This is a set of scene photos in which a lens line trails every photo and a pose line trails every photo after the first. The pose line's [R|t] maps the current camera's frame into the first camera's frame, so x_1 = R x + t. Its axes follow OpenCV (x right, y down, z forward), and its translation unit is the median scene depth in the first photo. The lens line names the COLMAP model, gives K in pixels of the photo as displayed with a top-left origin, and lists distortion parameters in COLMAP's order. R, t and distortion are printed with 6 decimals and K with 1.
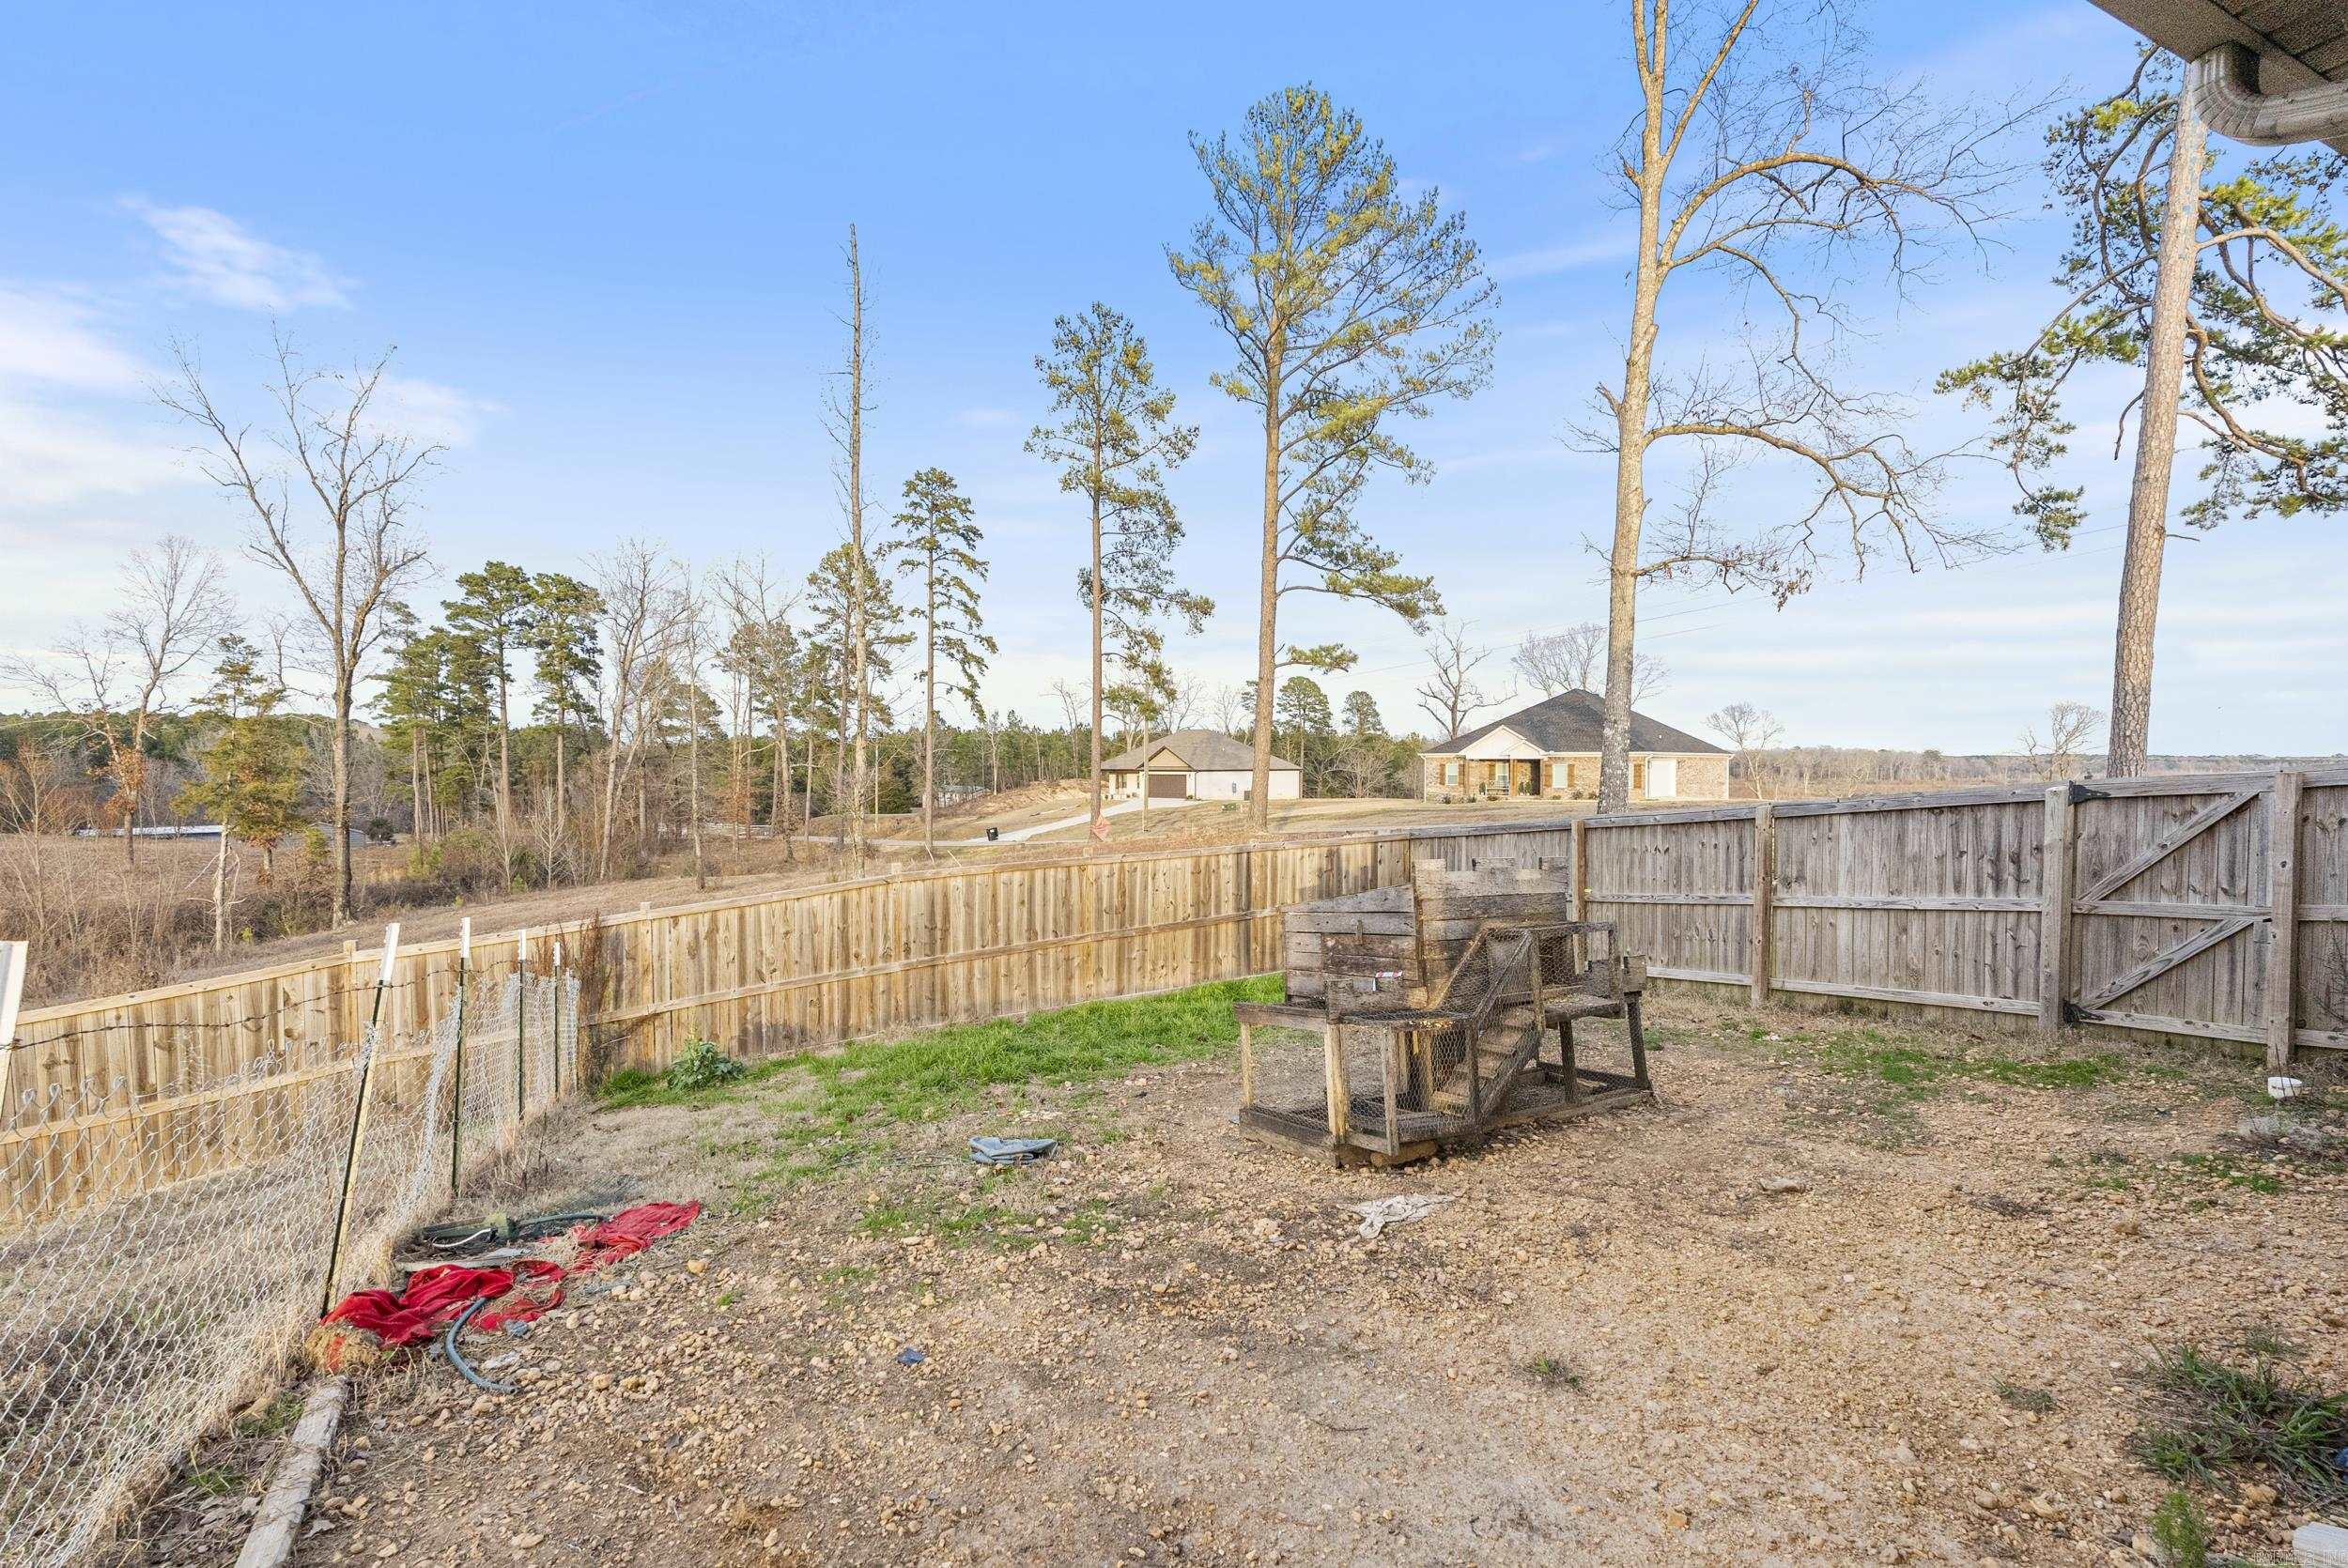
lens RADIAL K [[1023.3, 0, 1174.0], [0, 1023.3, 784.0], [0, 0, 1]] dist [-0.000347, 0.000043]
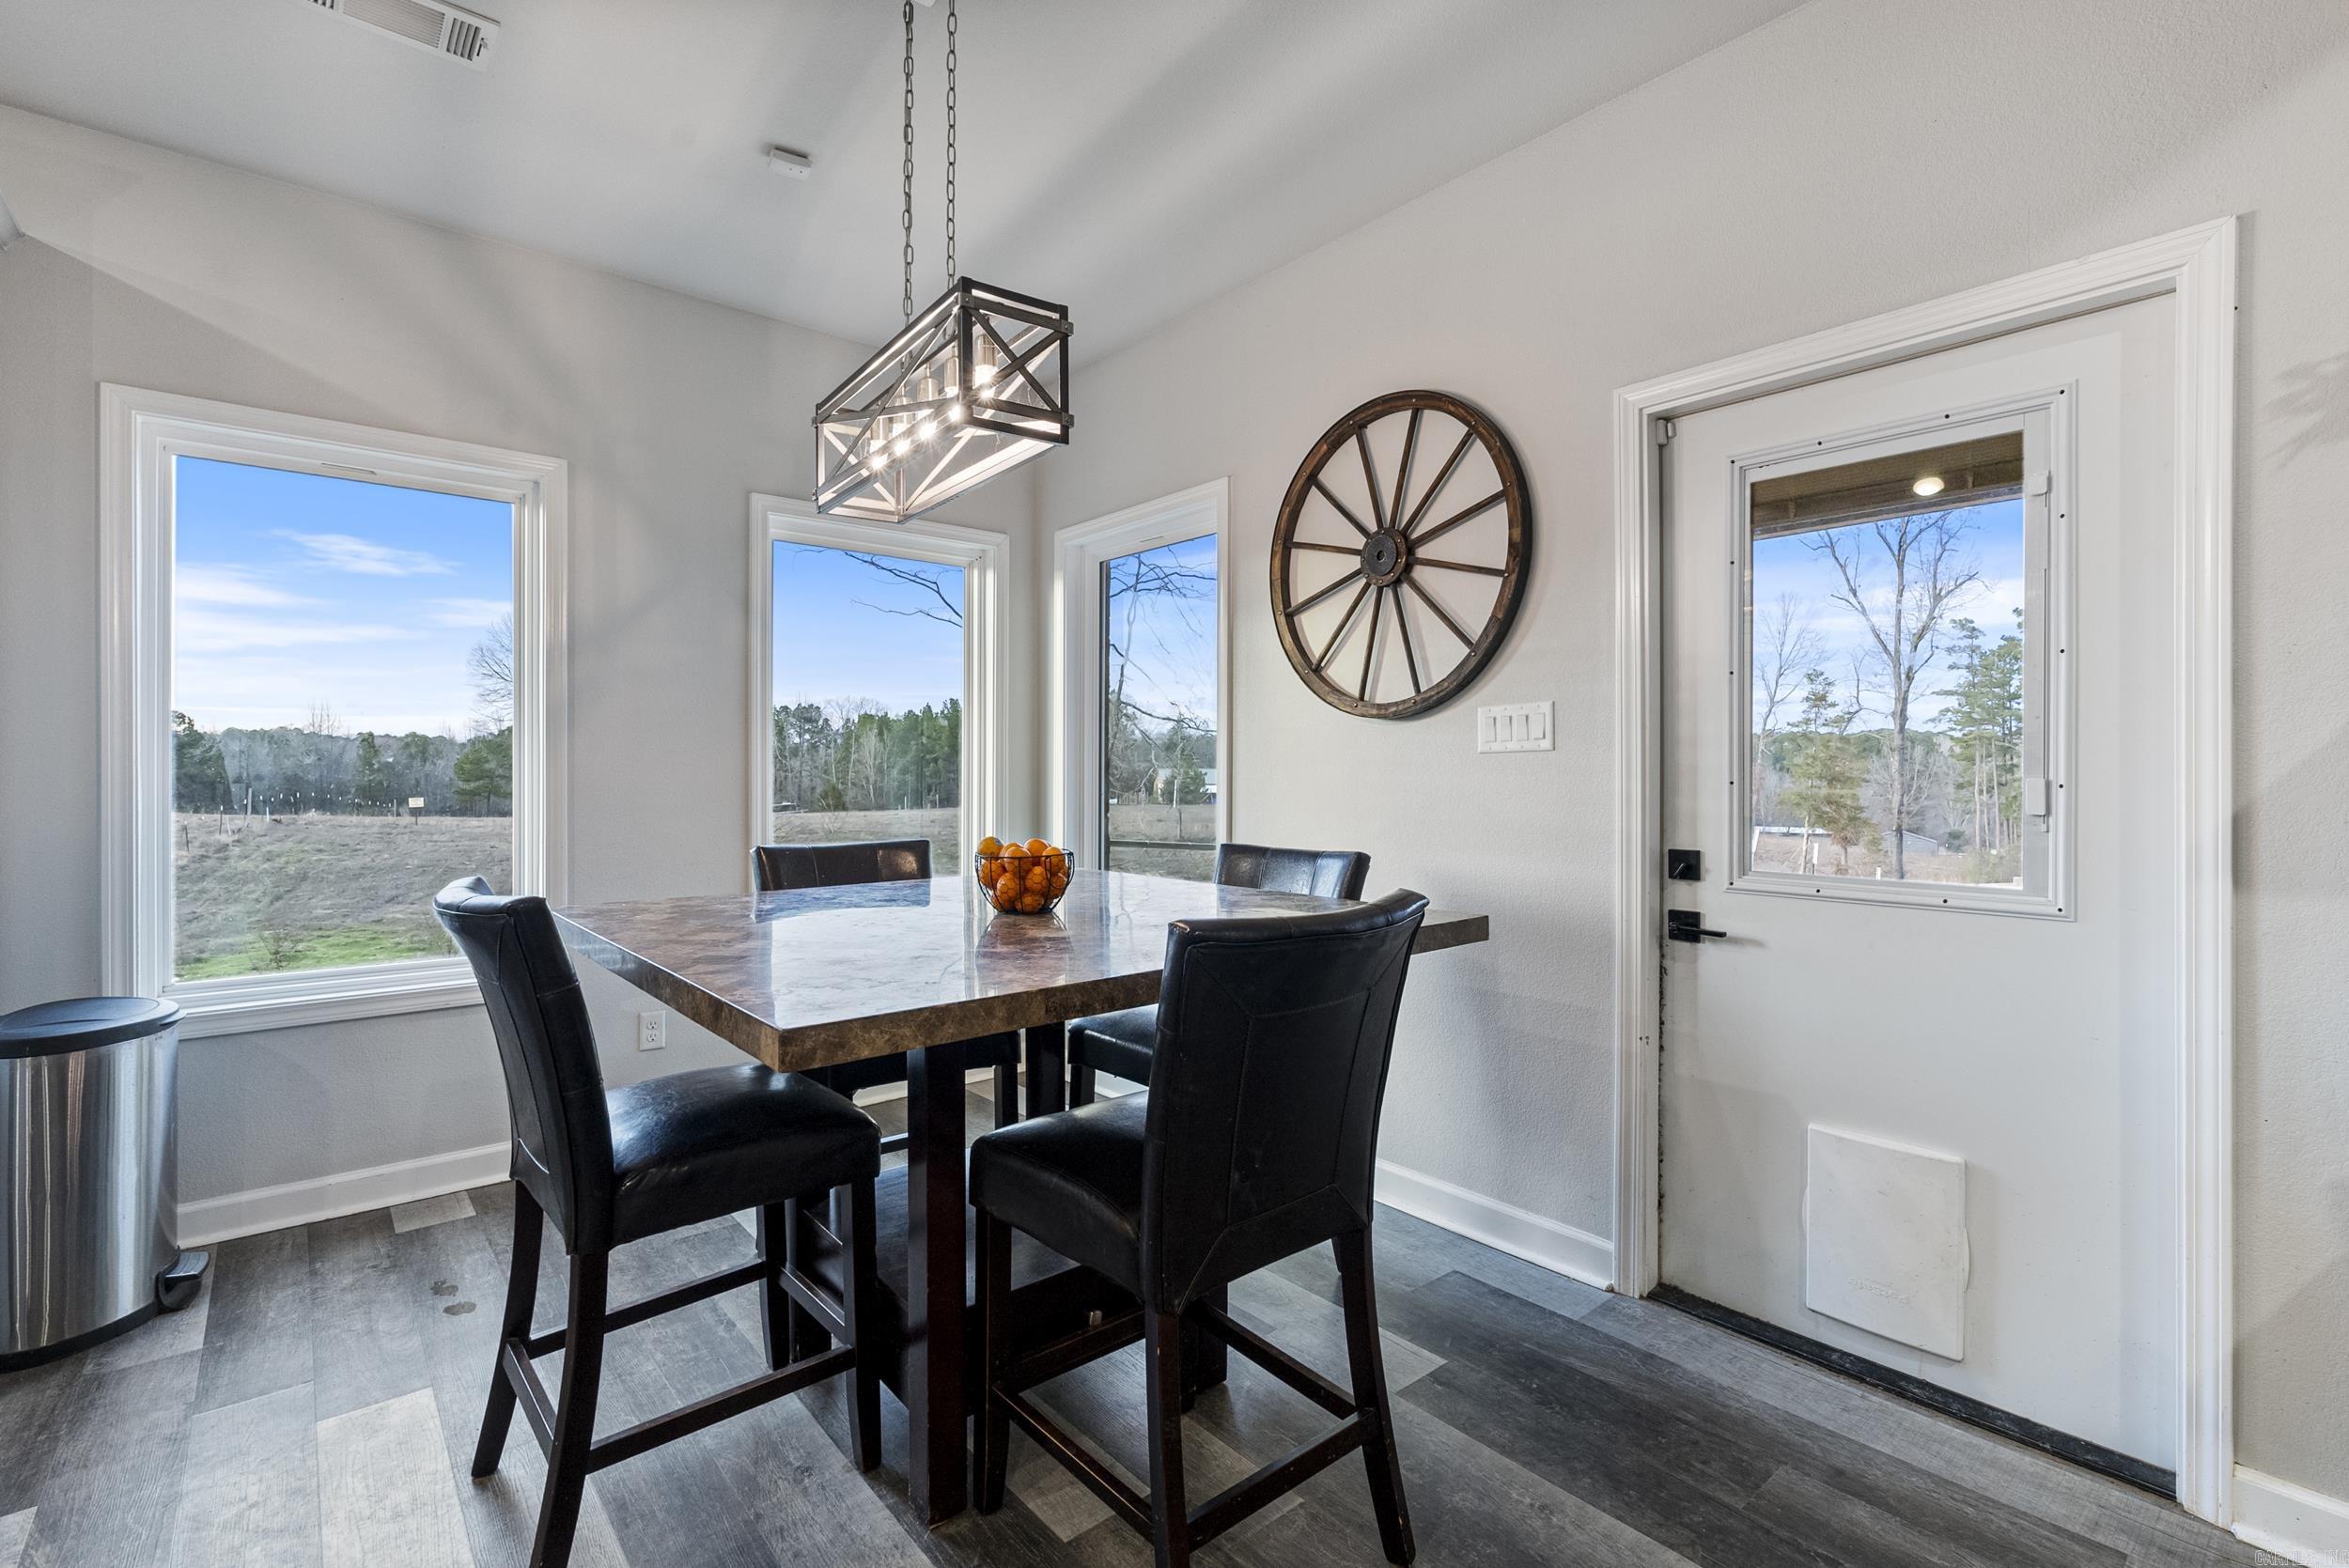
lens RADIAL K [[1047.9, 0, 1174.5], [0, 1047.9, 784.0], [0, 0, 1]] dist [0.029908, -0.000030]
pose [[0.269819, 0.003402, -0.962905, 0.113201], [-0.017070, 0.999854, -0.001251, 0.007939], [0.962760, 0.016775, 0.269837, -0.099670]]
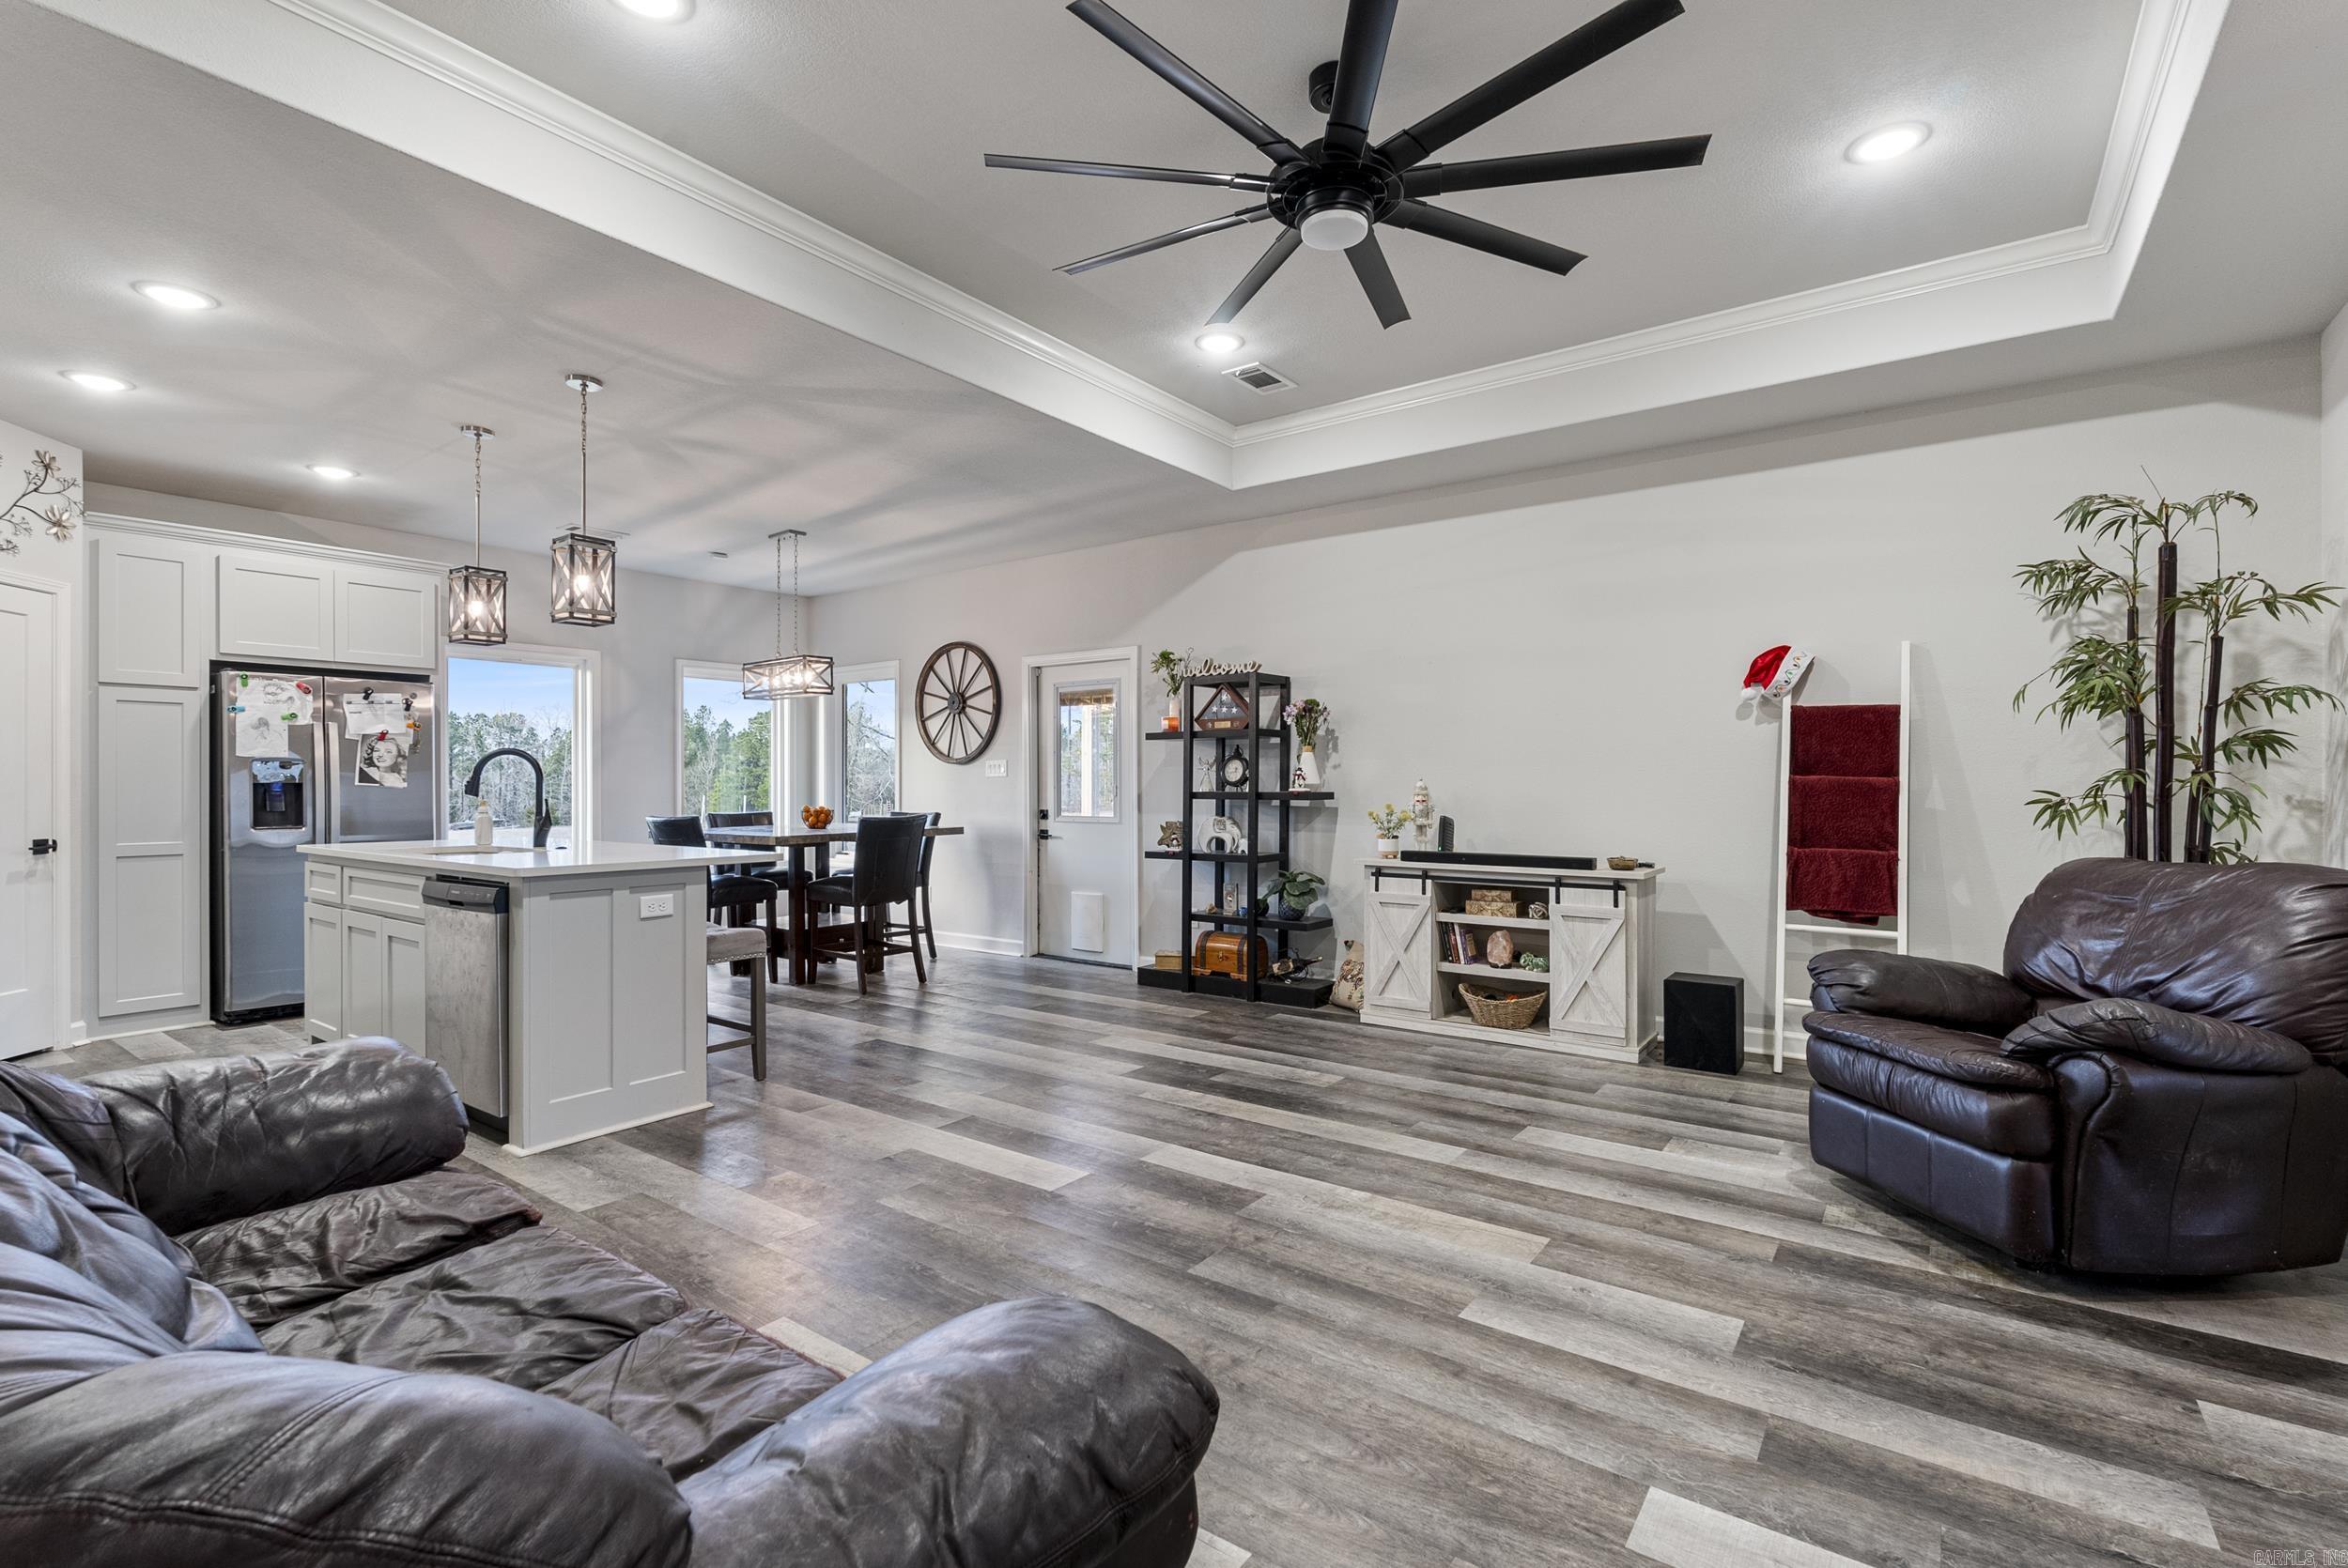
lens RADIAL K [[1047.3, 0, 1174.0], [0, 1047.3, 784.0], [0, 0, 1]] dist [0.029908, -0.000030]
pose [[0.486276, -0.008815, -0.873761, 2.952526], [-0.010432, 0.999819, -0.015893, 0.040817], [0.873743, 0.016844, 0.486096, -0.680582]]
